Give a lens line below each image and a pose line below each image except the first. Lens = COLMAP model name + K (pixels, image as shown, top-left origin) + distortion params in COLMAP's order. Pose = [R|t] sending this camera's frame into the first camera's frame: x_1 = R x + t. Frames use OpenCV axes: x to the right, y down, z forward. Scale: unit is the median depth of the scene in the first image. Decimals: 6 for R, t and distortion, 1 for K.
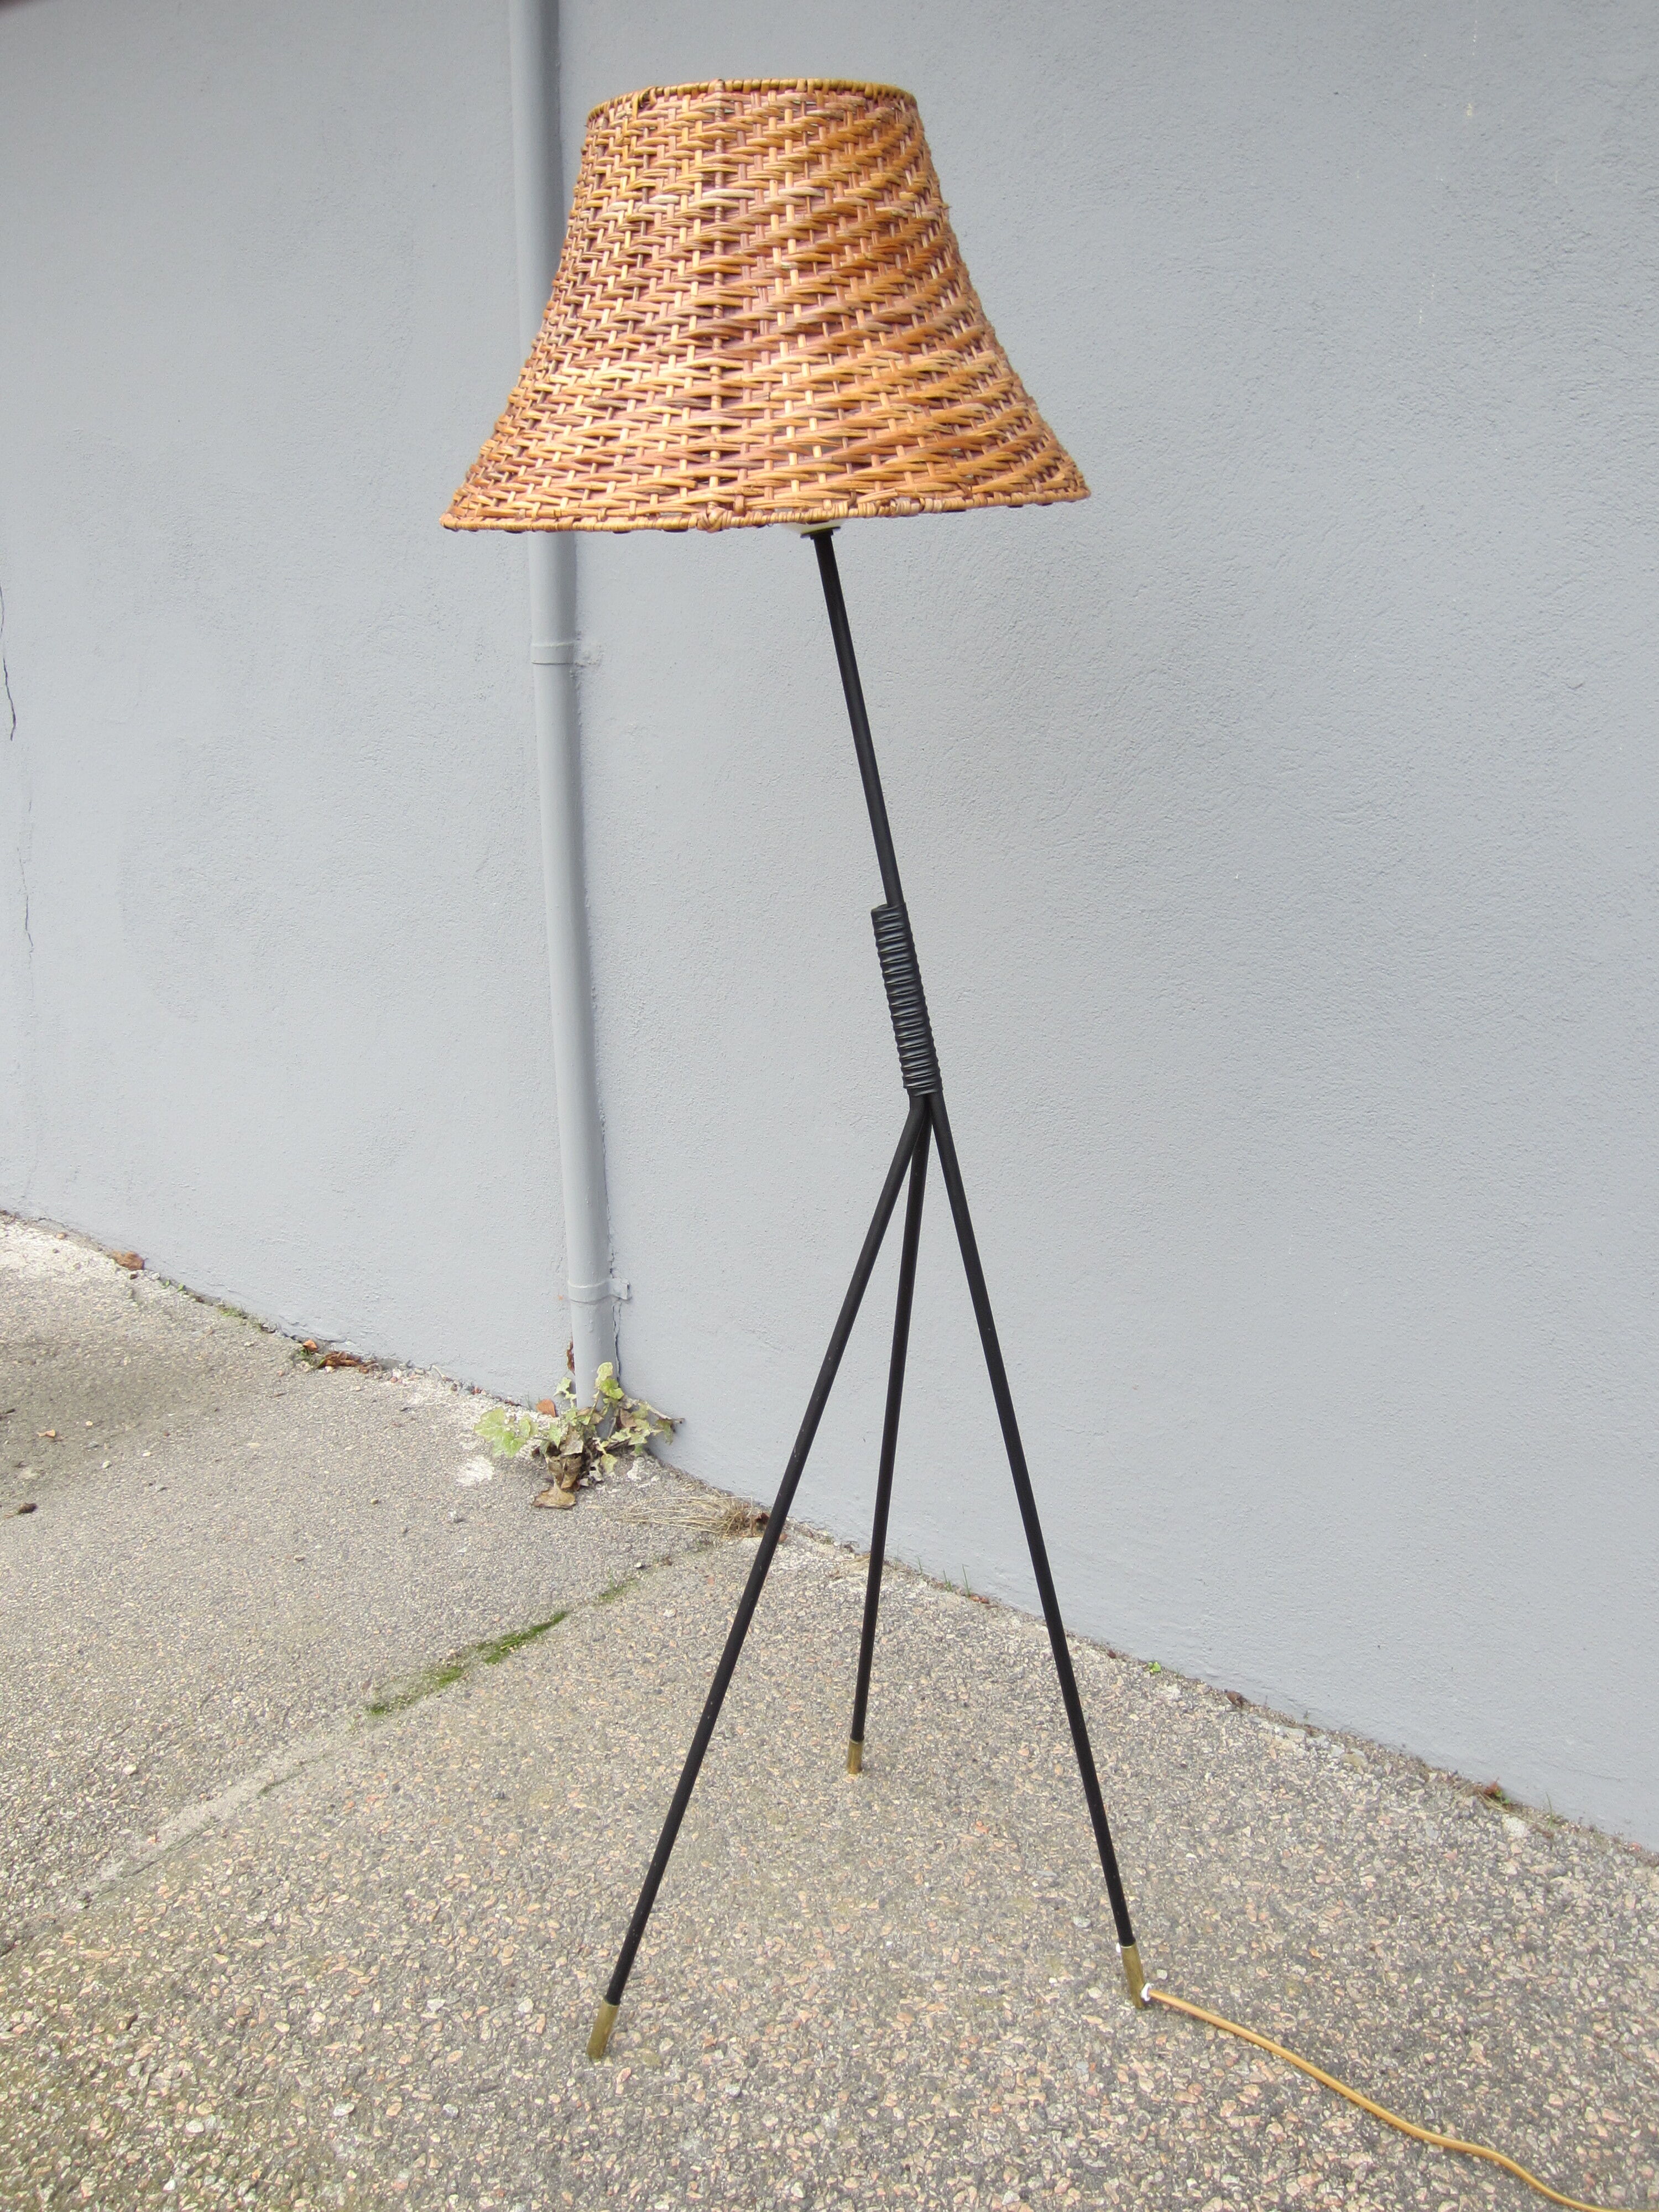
lens RADIAL K [[1924.6, 0, 817.8], [0, 1924.6, 1095.1], [0, 0, 1]] dist [-0.049014, 0.020209]
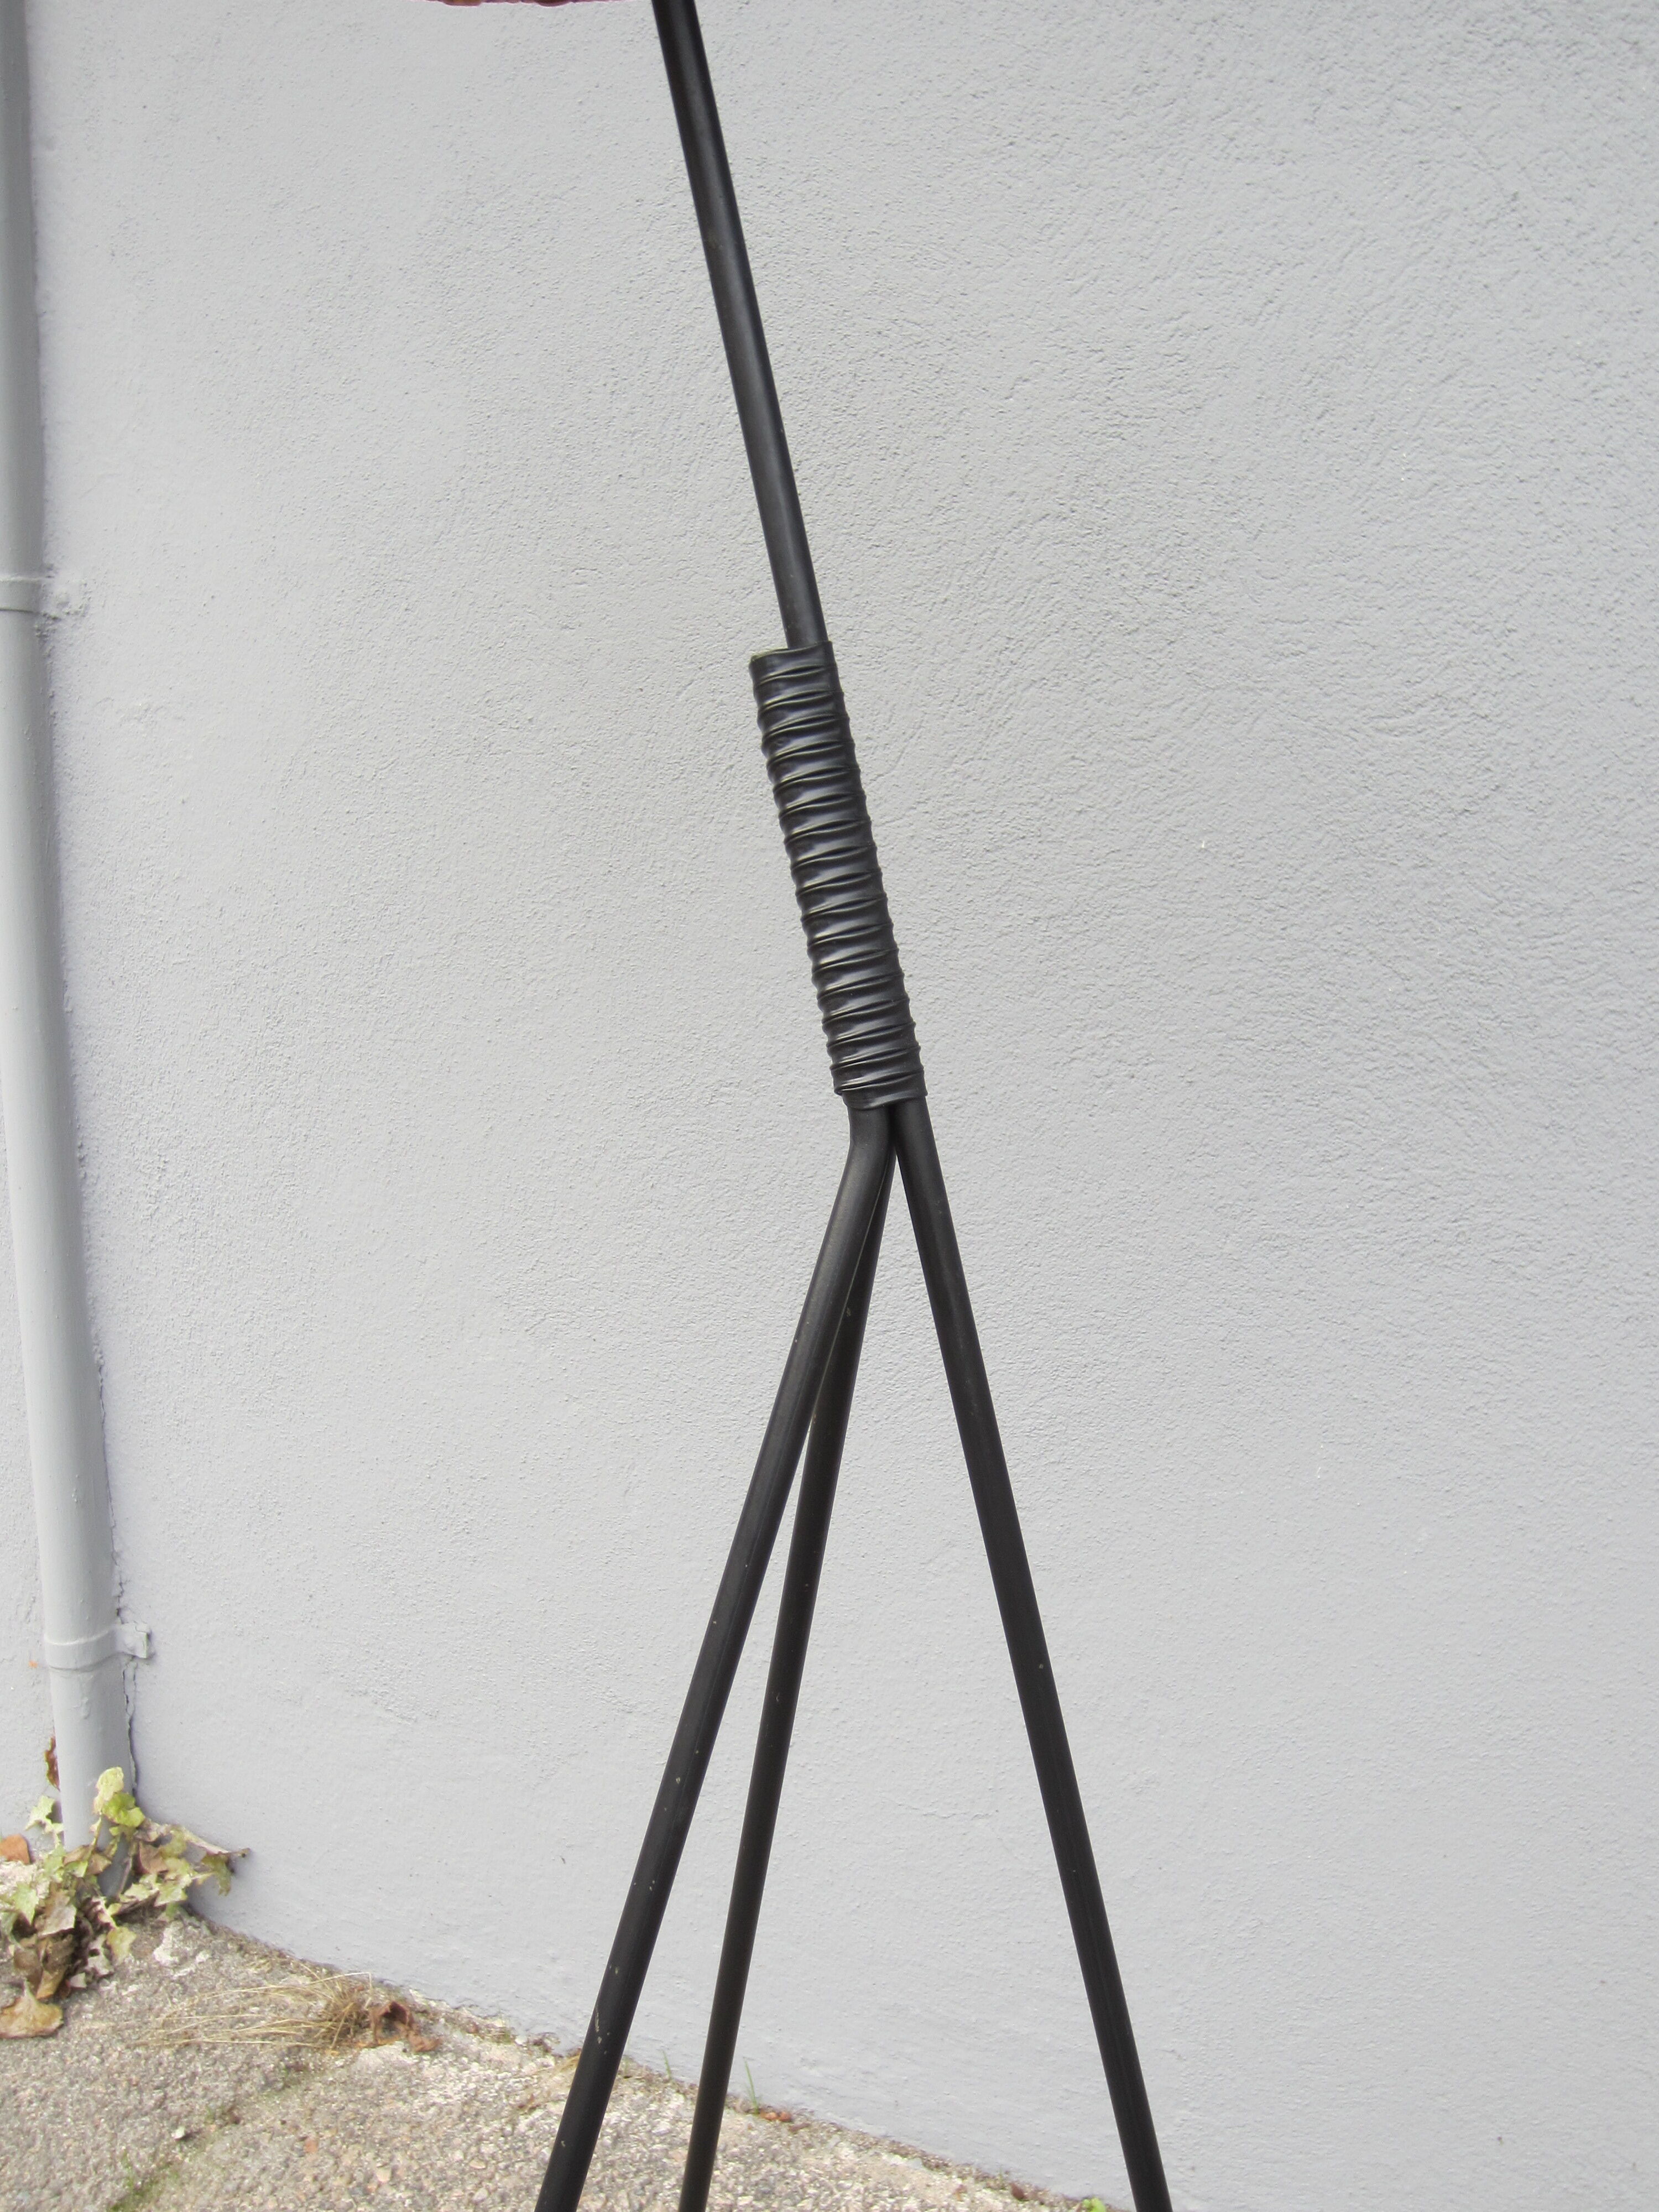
lens RADIAL K [[1936.4, 0, 829.5], [0, 1936.4, 1106.0], [0, 0, 1]] dist [-0.041946, 0.007787]
pose [[0.969333, -0.027855, 0.244168, -0.055822], [0.063744, 0.988049, -0.140342, 0.054975], [-0.237340, 0.151602, 0.959524, 0.568363]]
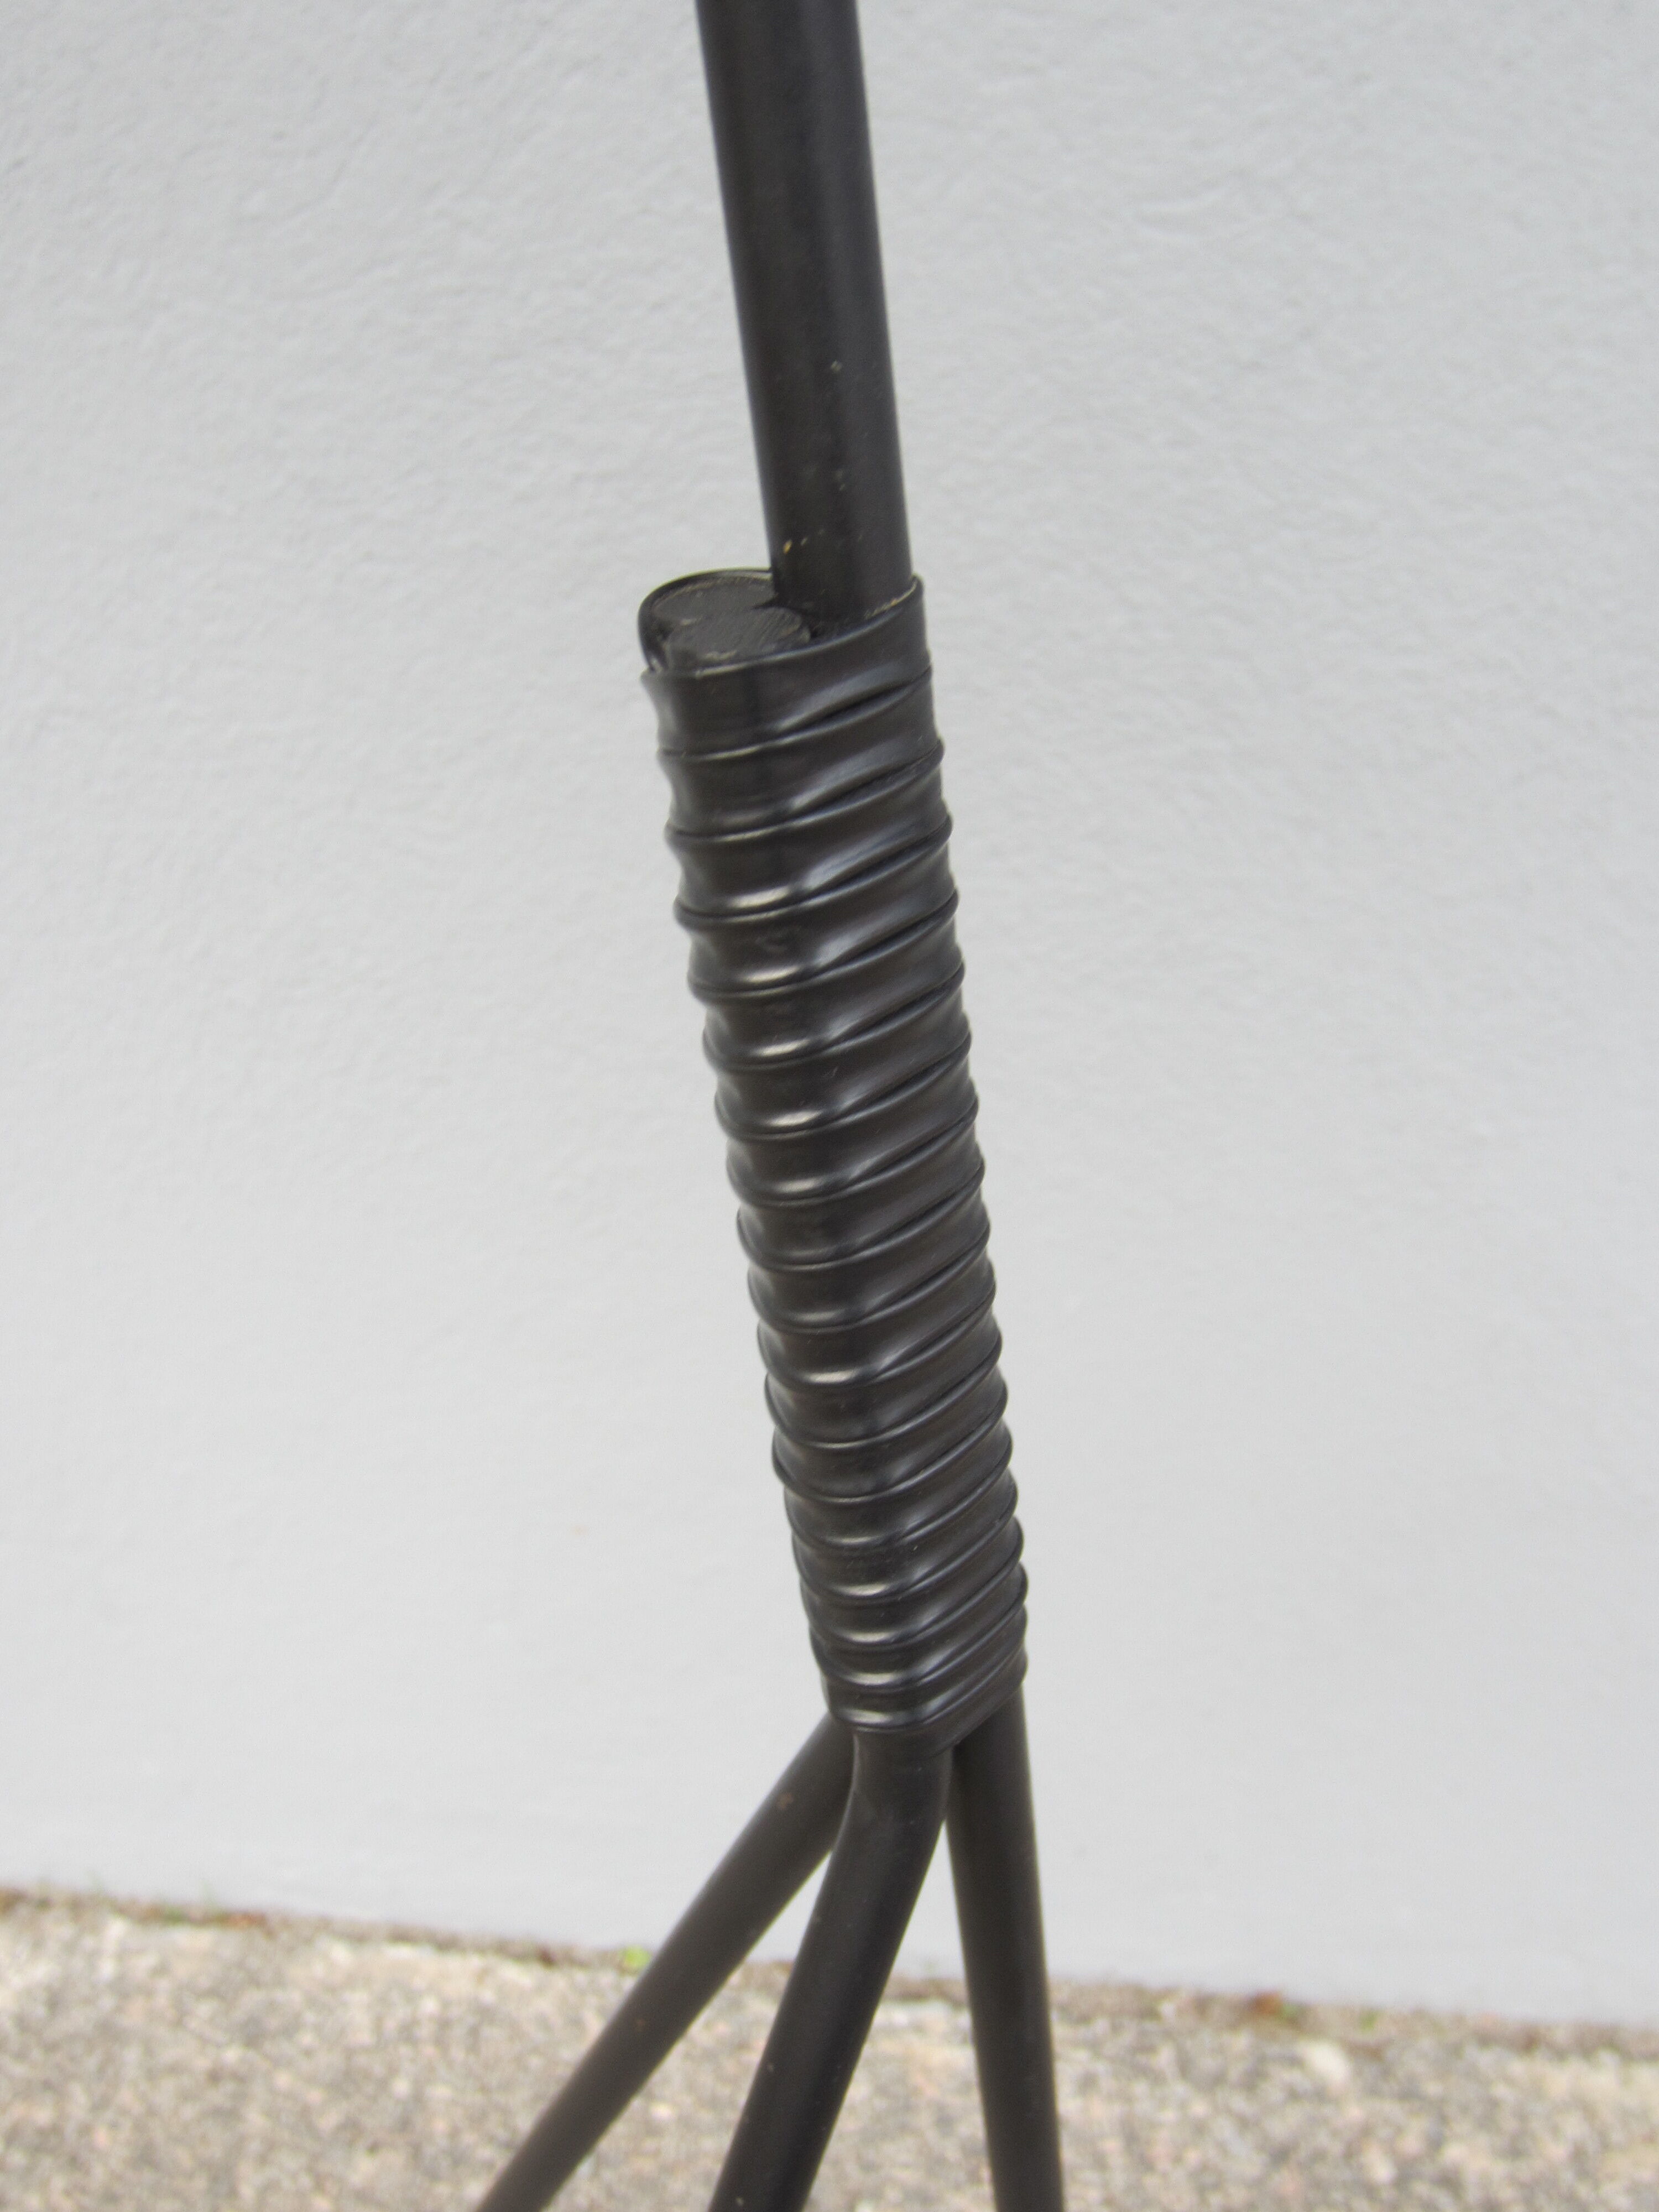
lens RADIAL K [[1947.4, 0, 823.3], [0, 1947.4, 1122.3], [0, 0, 1]] dist [-0.049627, 0.015535]
pose [[0.807292, -0.217717, 0.548523, -0.036938], [0.076653, 0.960272, 0.268332, -0.093425], [-0.585152, -0.174577, 0.791909, 0.832177]]
